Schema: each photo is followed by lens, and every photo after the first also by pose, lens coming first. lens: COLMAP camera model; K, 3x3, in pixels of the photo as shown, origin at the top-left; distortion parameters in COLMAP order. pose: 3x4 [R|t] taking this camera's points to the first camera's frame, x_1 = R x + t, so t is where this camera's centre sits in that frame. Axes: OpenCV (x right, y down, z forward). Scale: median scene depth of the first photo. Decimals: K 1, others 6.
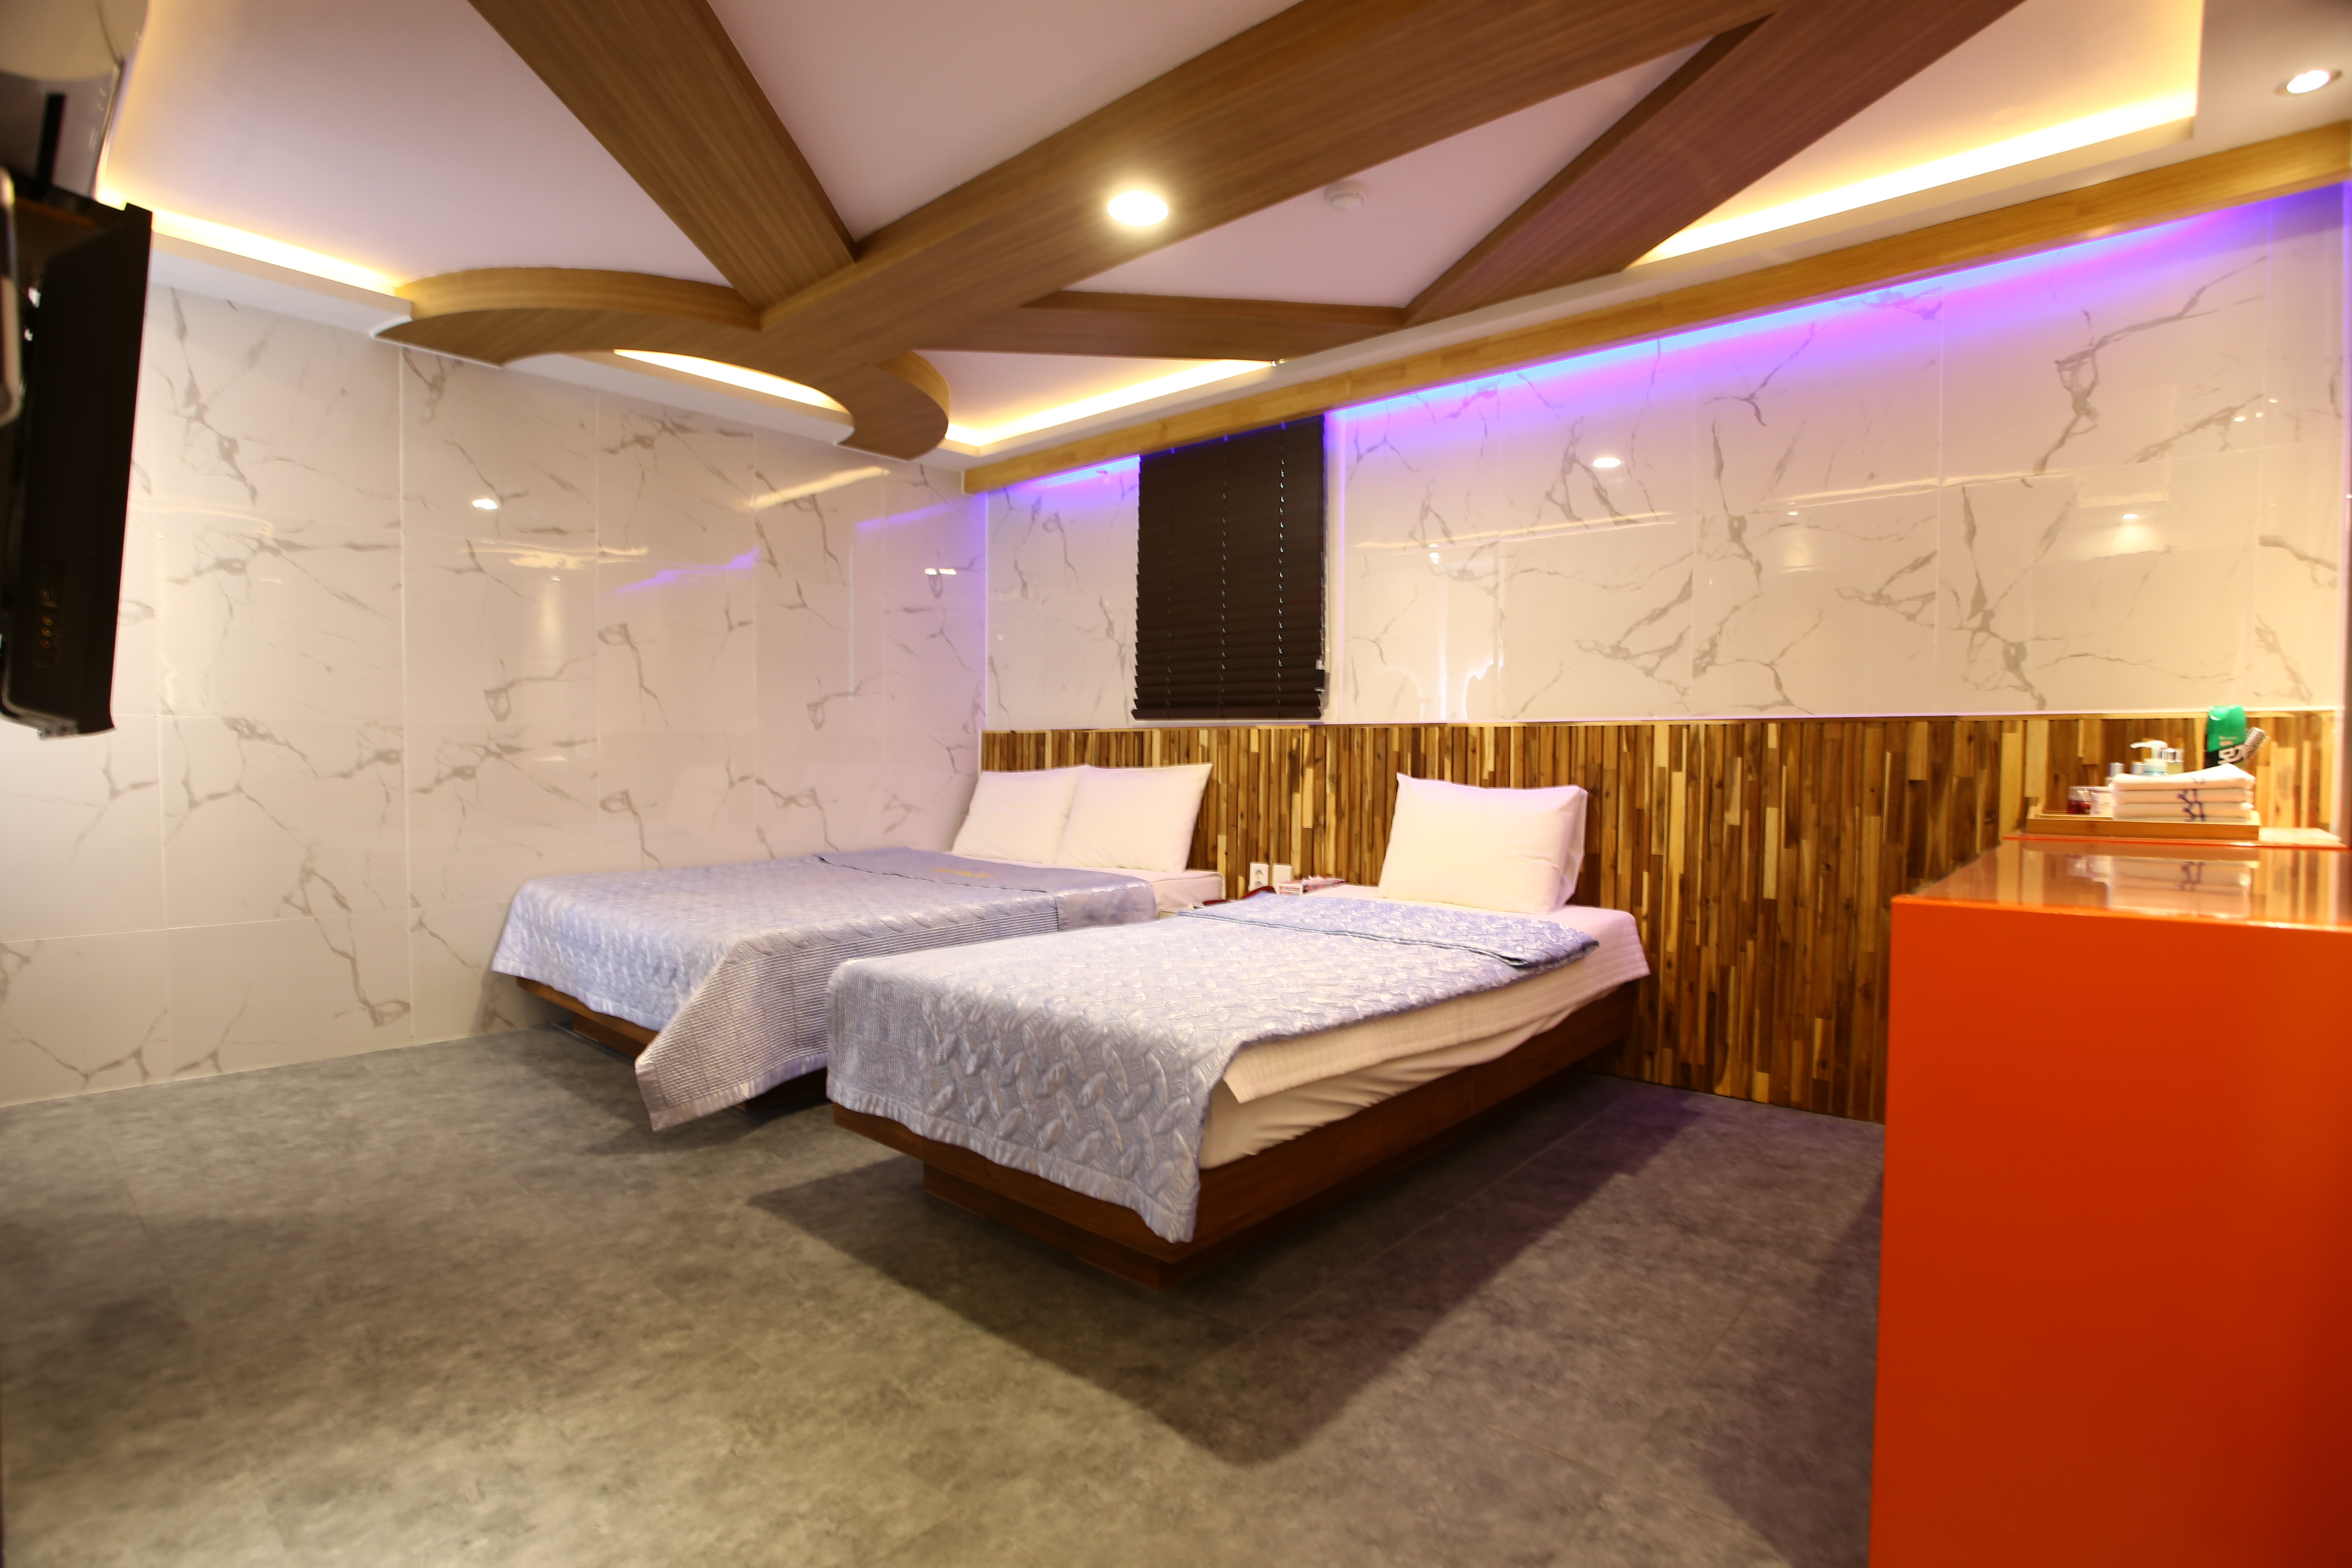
lens RADIAL K [[1130.8, 0, 1181.2], [0, 1130.8, 772.3], [0, 0, 1]] dist [-0.062893, 0.020906]
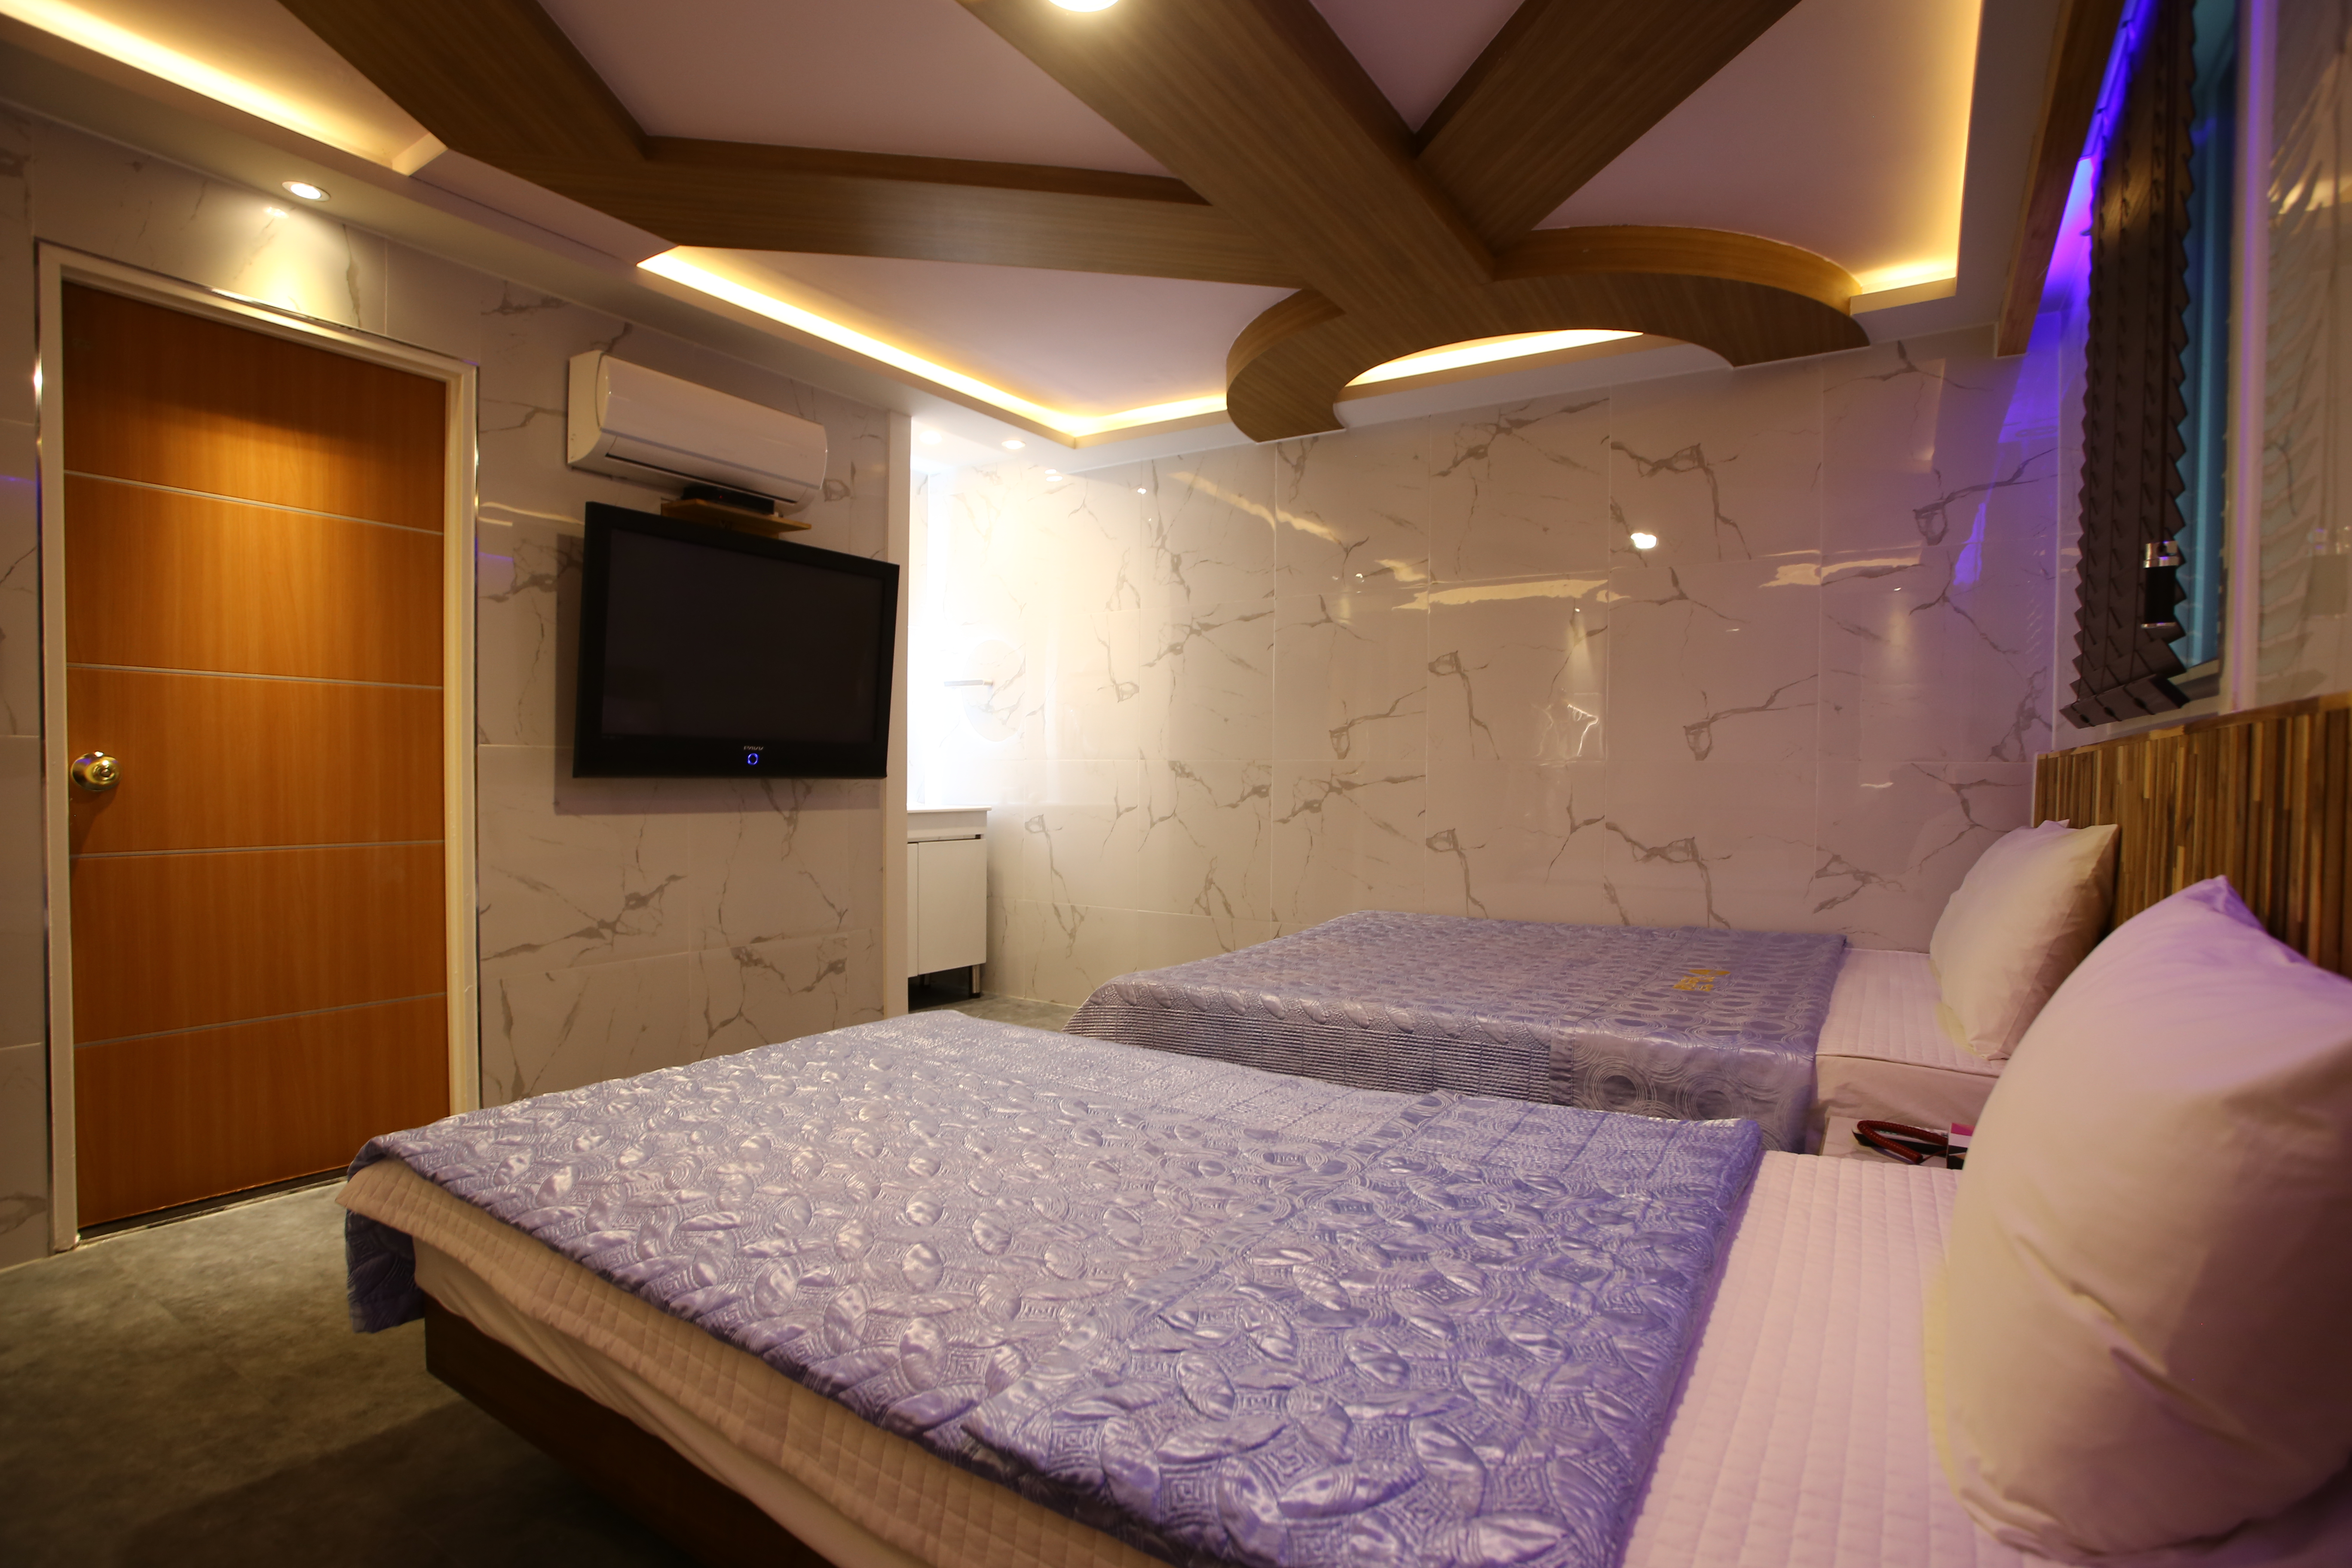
lens RADIAL K [[1130.8, 0, 1186.1], [0, 1130.8, 784.4], [0, 0, 1]] dist [-0.062893, 0.020906]
pose [[0.154265, -0.000758, -0.988029, 0.448214], [-0.023095, 0.999724, -0.004373, -0.013558], [0.987760, 0.023493, 0.154205, 0.697519]]
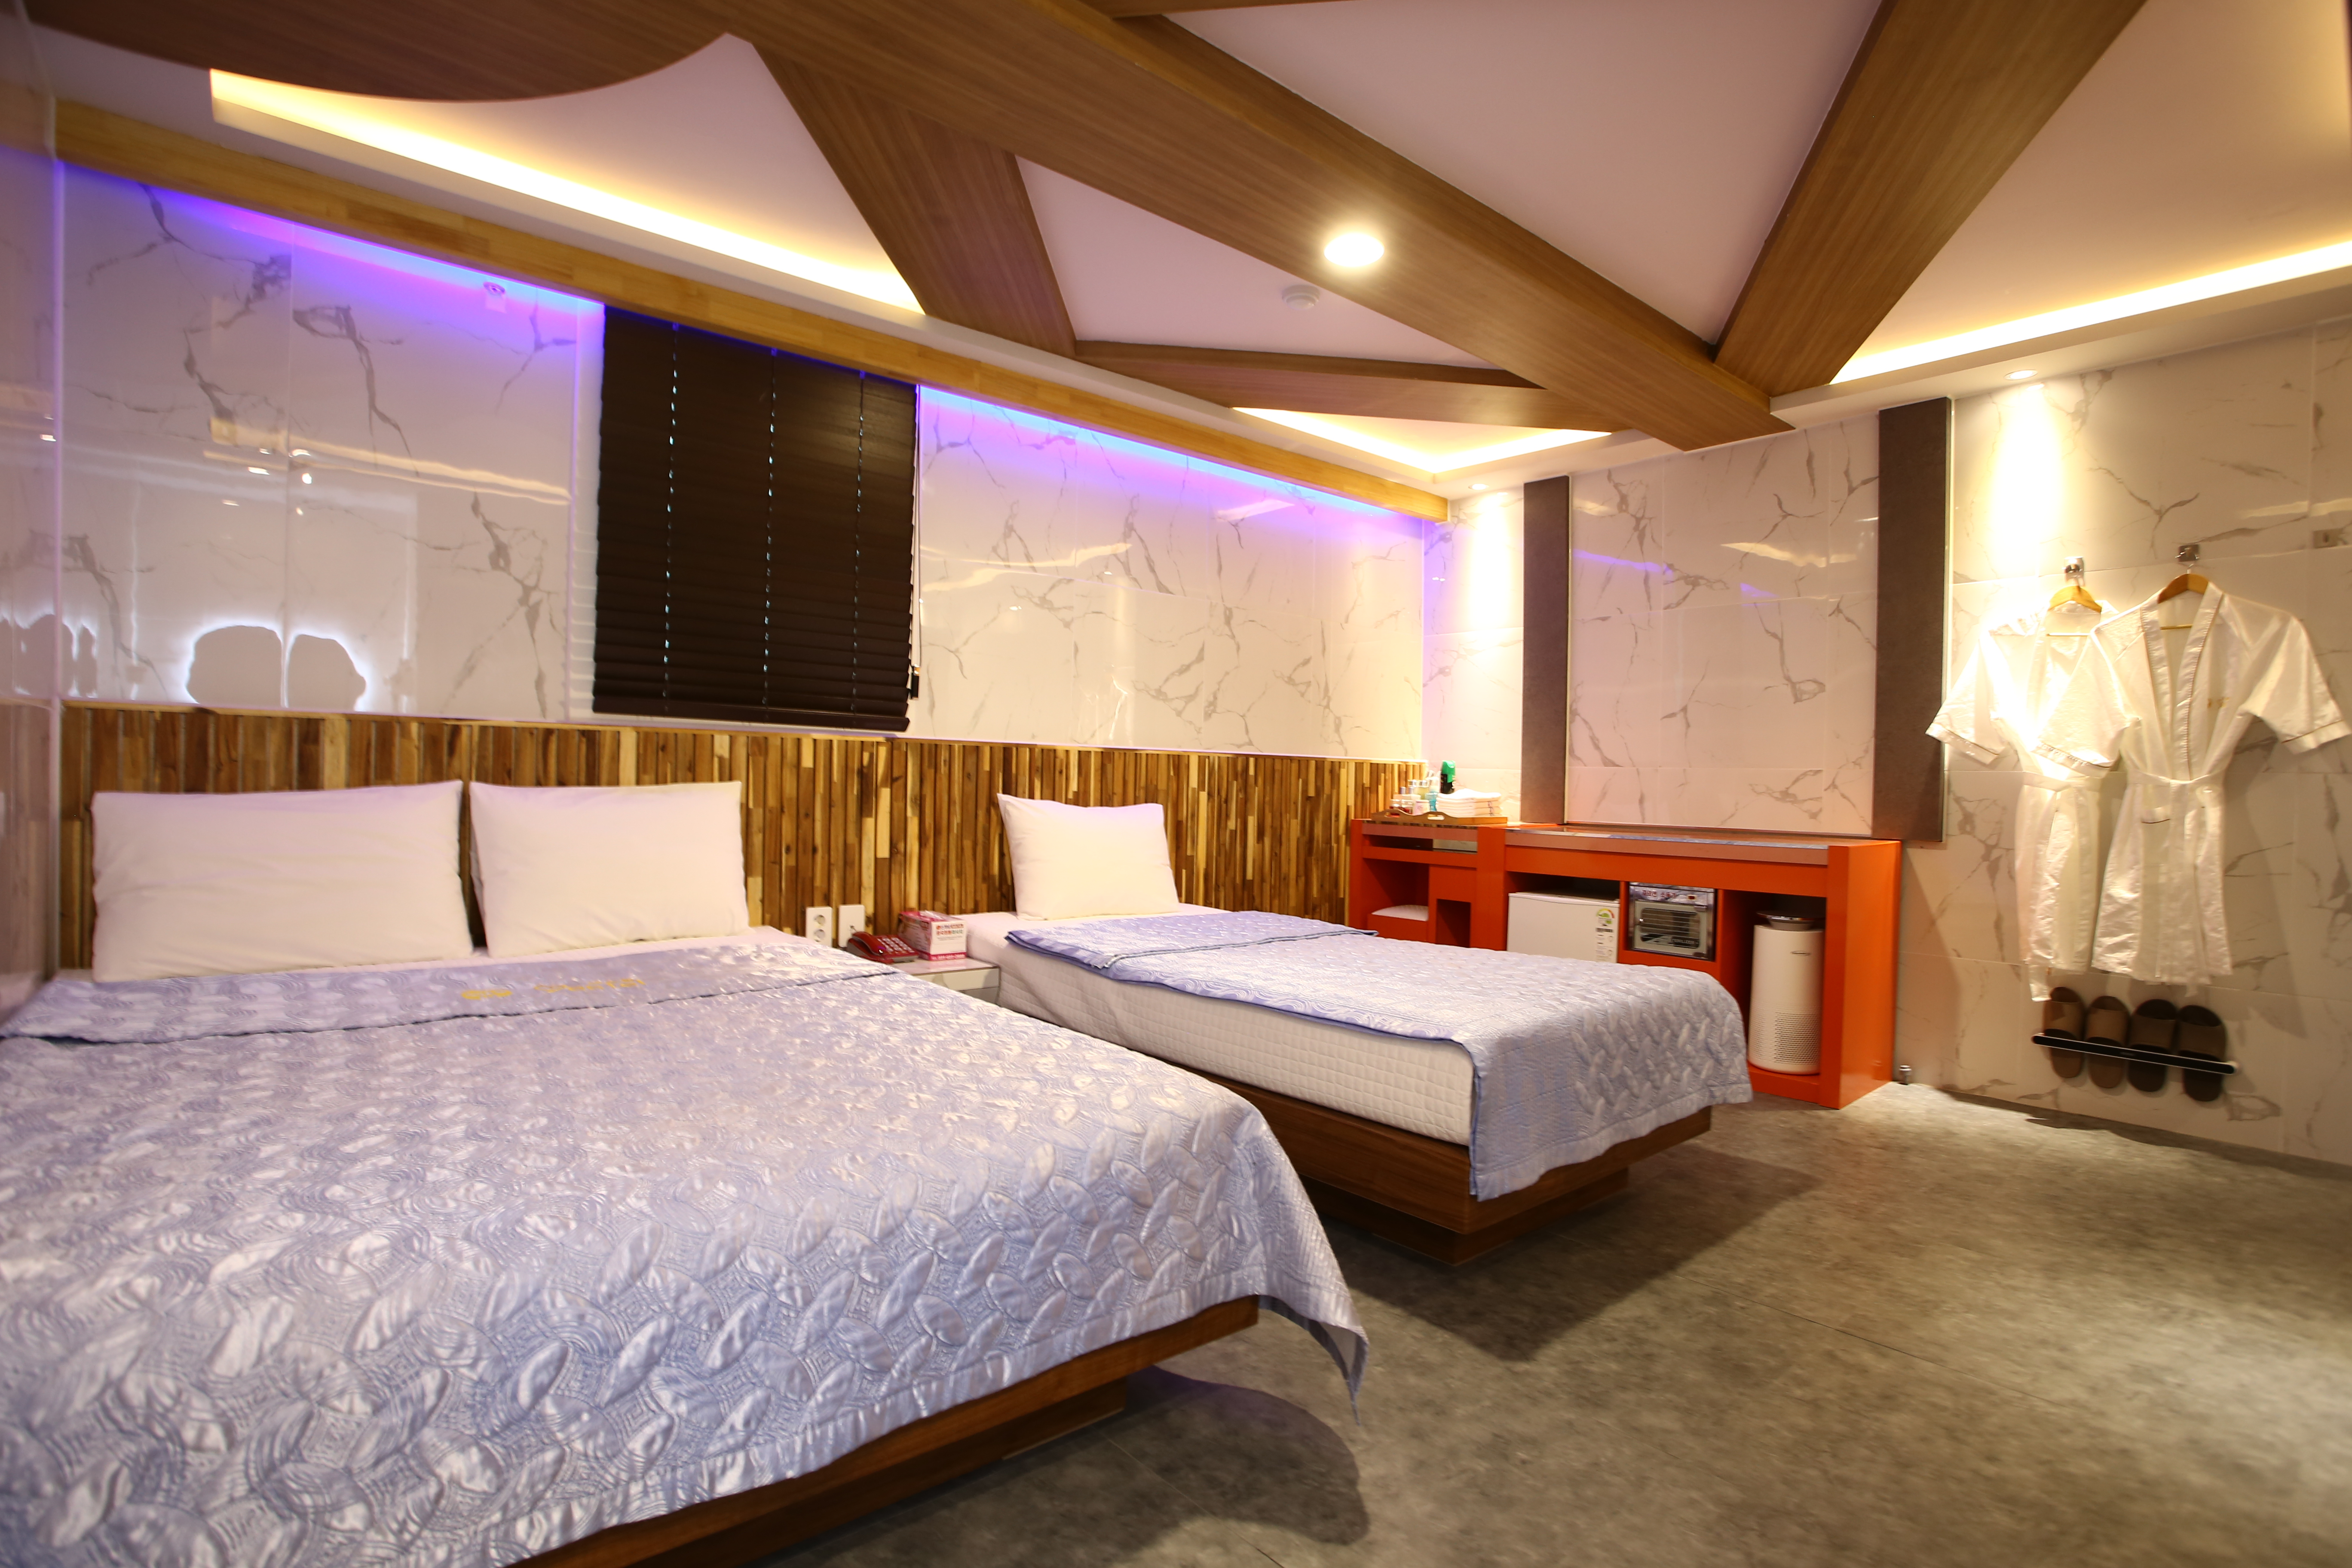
lens RADIAL K [[1130.8, 0, 1173.7], [0, 1130.8, 779.7], [0, 0, 1]] dist [-0.062893, 0.020906]
pose [[0.143030, -0.003266, 0.989713, -0.770881], [-0.007909, 0.999959, 0.004443, -0.017159], [-0.989687, -0.008464, 0.142998, 0.729361]]
